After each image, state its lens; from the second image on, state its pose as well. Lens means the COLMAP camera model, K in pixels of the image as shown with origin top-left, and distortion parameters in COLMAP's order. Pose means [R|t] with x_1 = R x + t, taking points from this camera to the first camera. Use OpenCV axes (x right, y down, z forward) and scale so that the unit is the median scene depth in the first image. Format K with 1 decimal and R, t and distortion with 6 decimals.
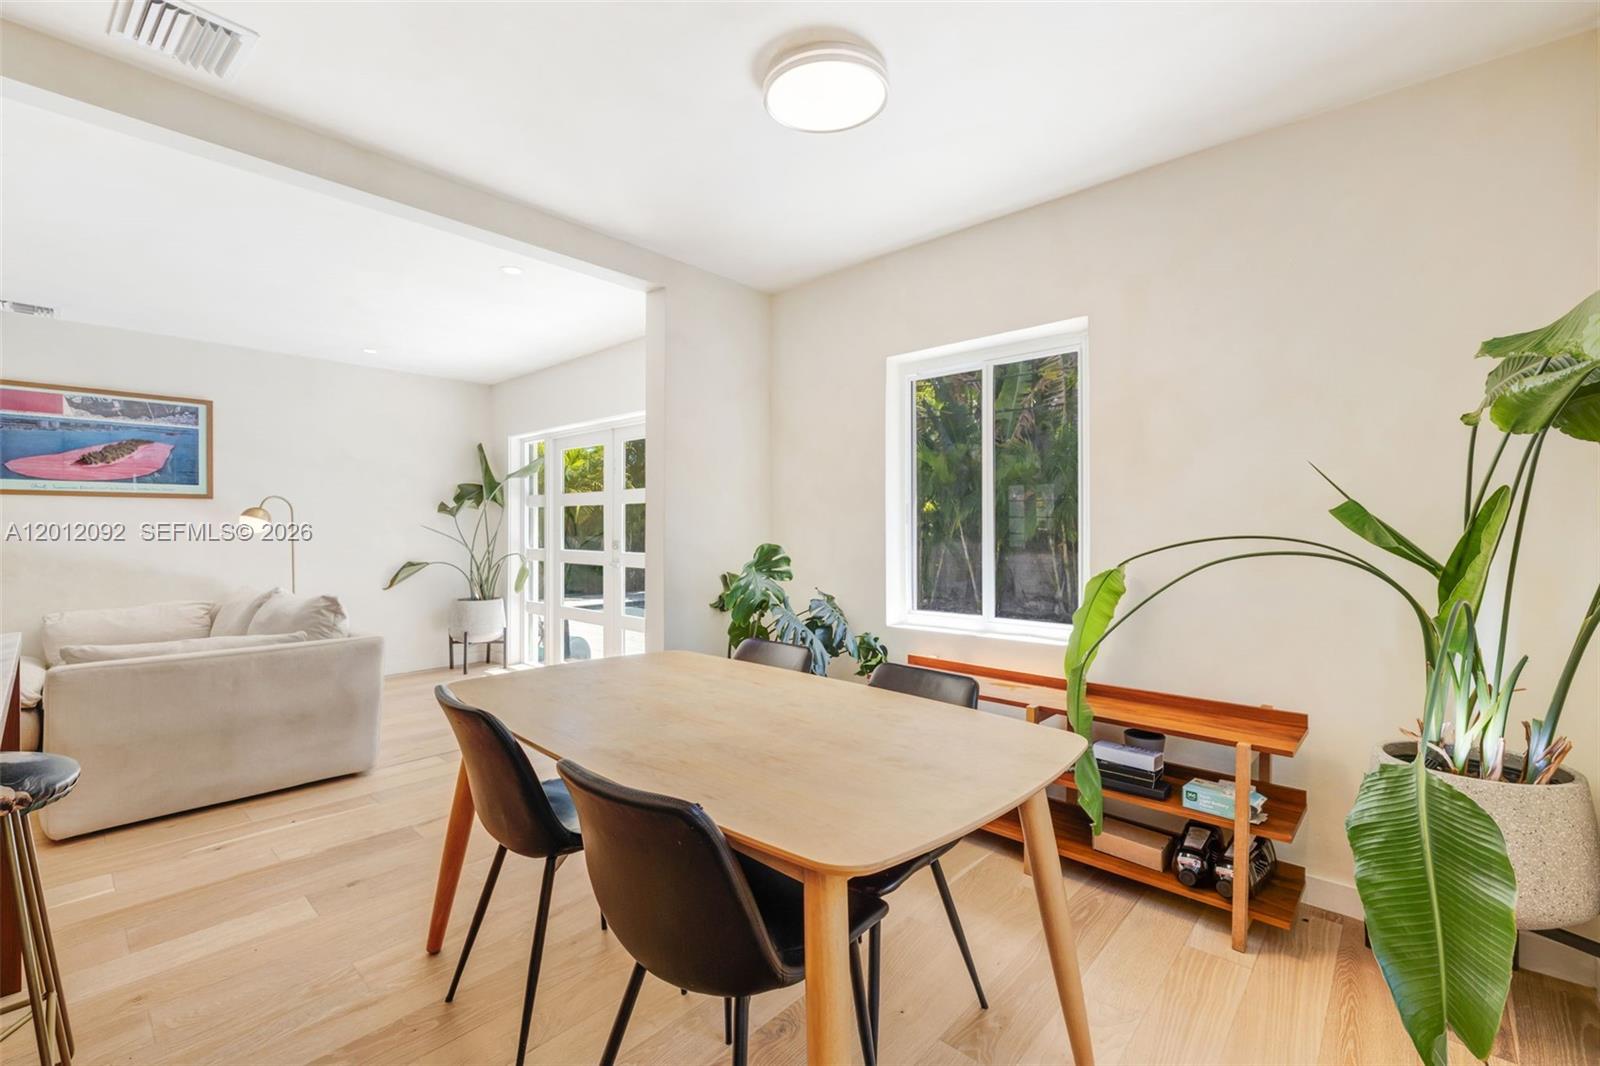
lens RADIAL K [[683.6, 0, 795.1], [0, 683.6, 523.1], [0, 0, 1]] dist [0.000648, 0.001185]
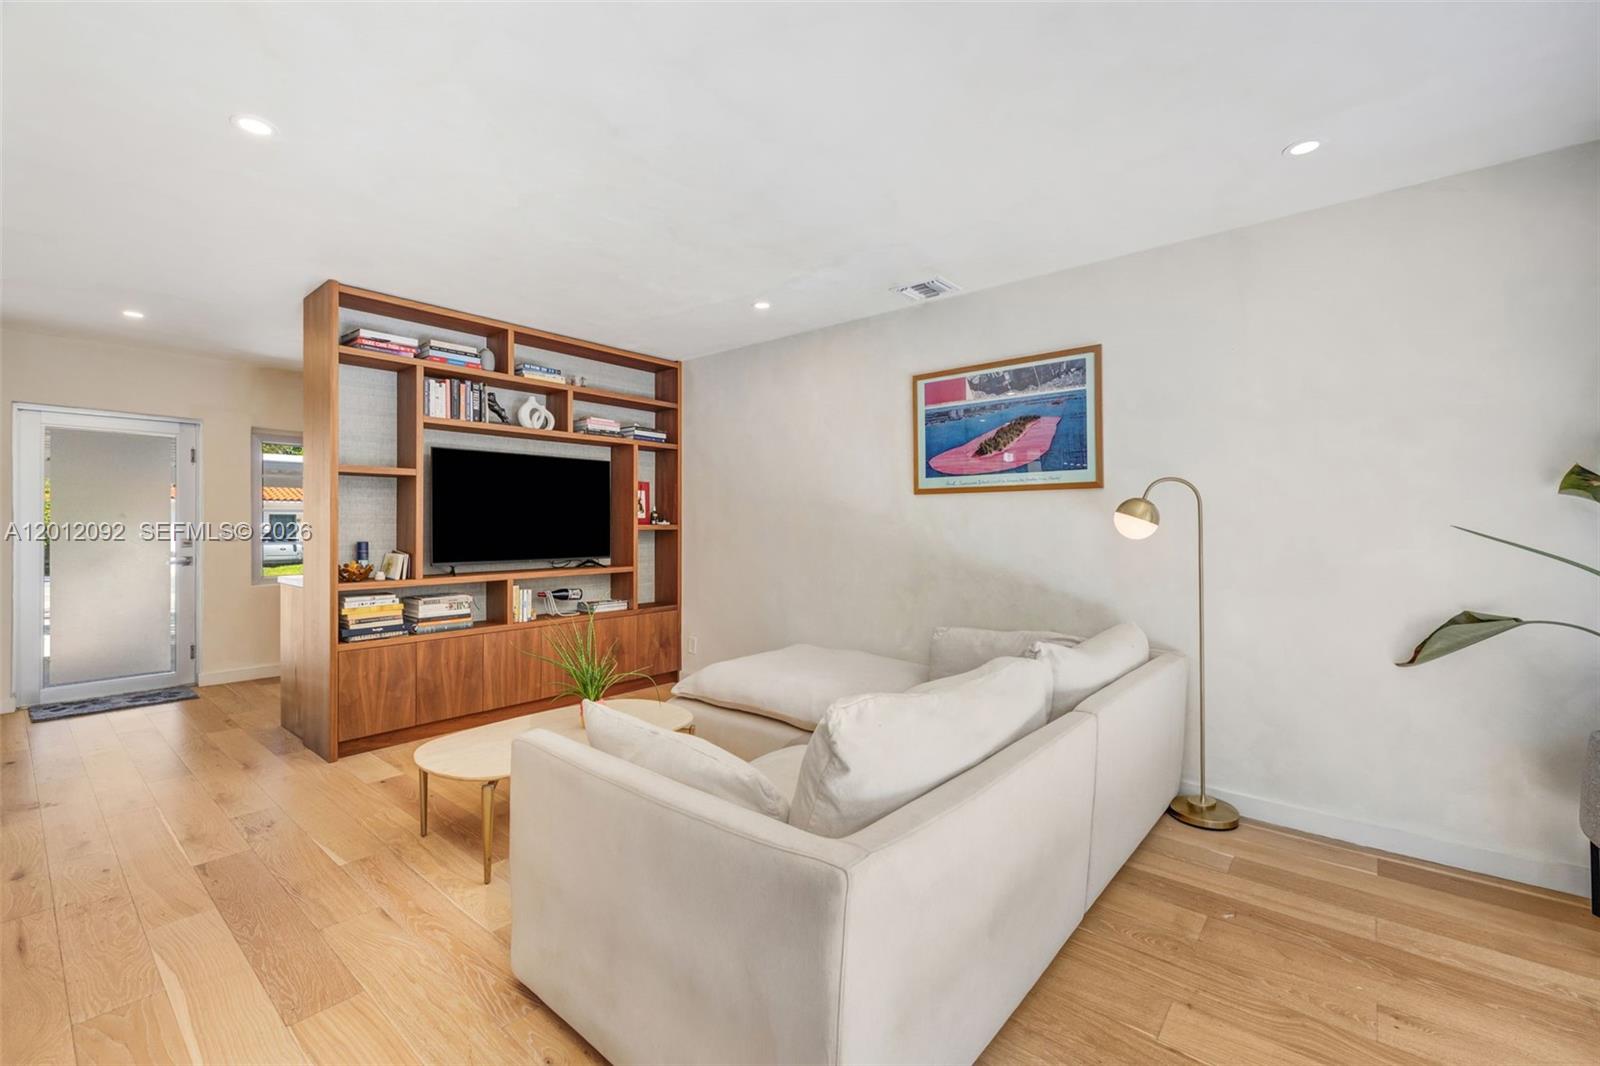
lens RADIAL K [[683.6, 0, 819.2], [0, 683.6, 525.1], [0, 0, 1]] dist [0.000648, 0.001185]
pose [[0.044999, 0.004572, -0.998977, -0.181669], [0.009801, 0.999939, 0.005018, -0.004526], [0.998939, -0.010017, 0.044951, 0.683057]]
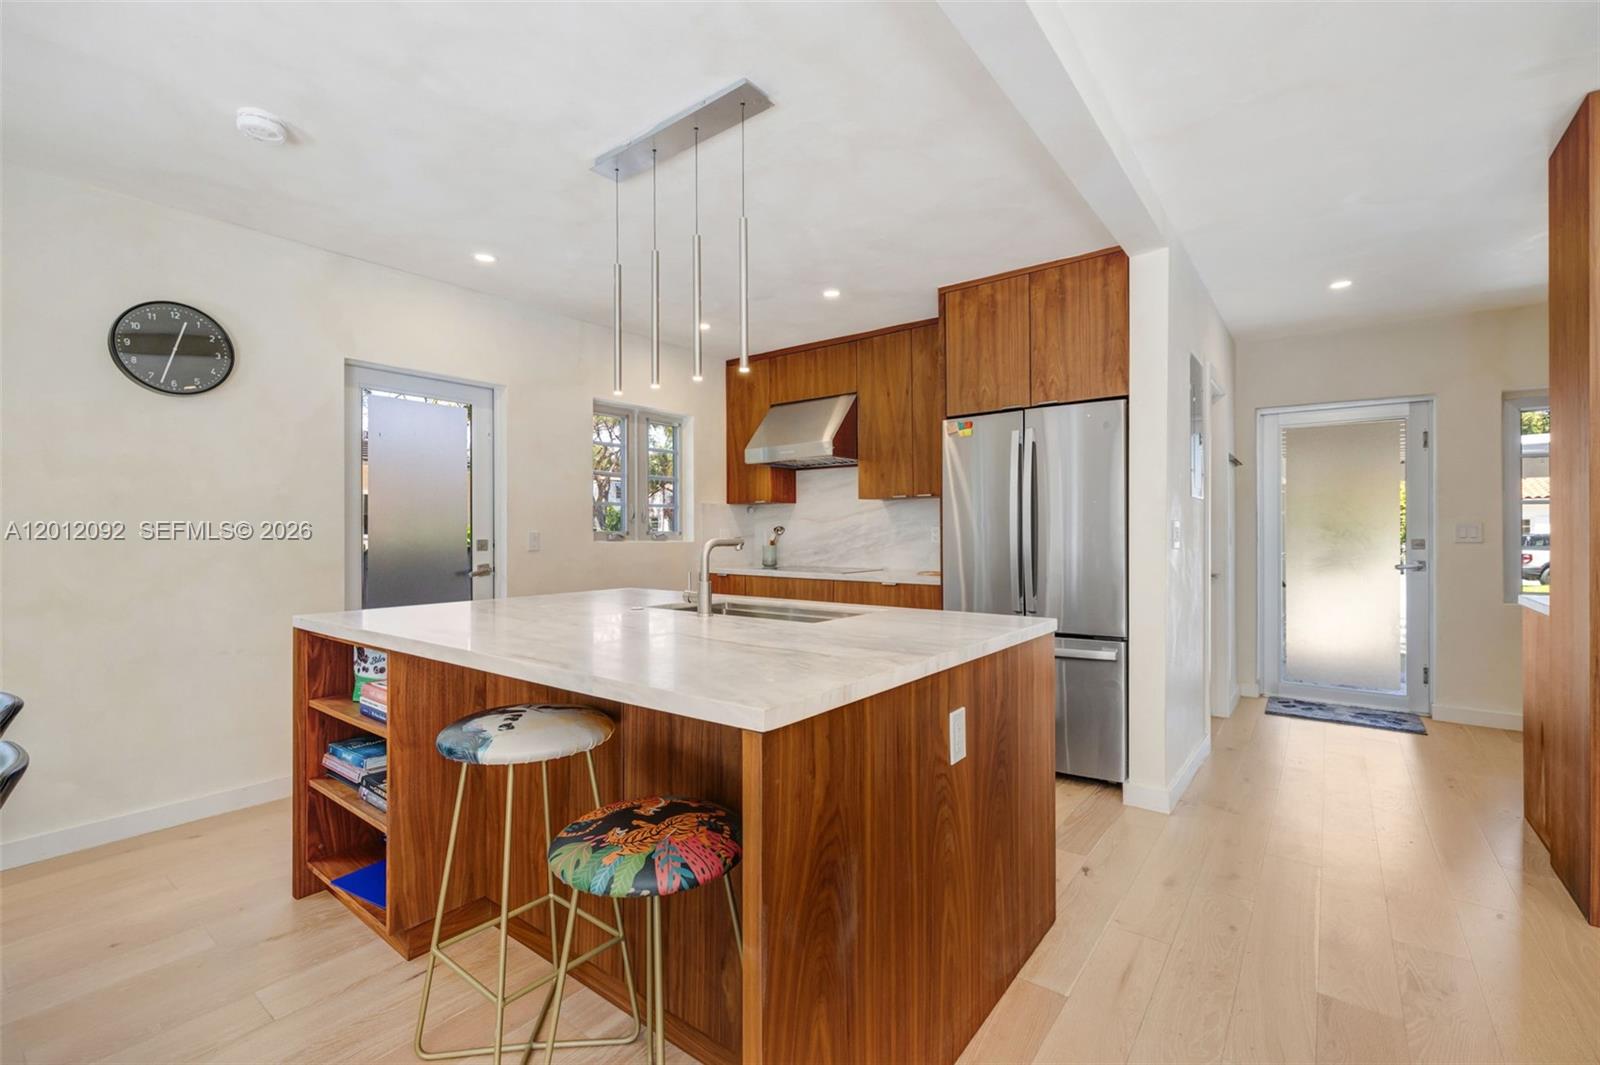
lens RADIAL K [[683.6, 0, 793.4], [0, 683.6, 530.3], [0, 0, 1]] dist [0.000648, 0.001185]
pose [[-0.997495, 0.003882, -0.070634, -0.409045], [0.004510, 0.999952, -0.008731, 0.004345], [0.070597, -0.009028, -0.997464, 0.582709]]
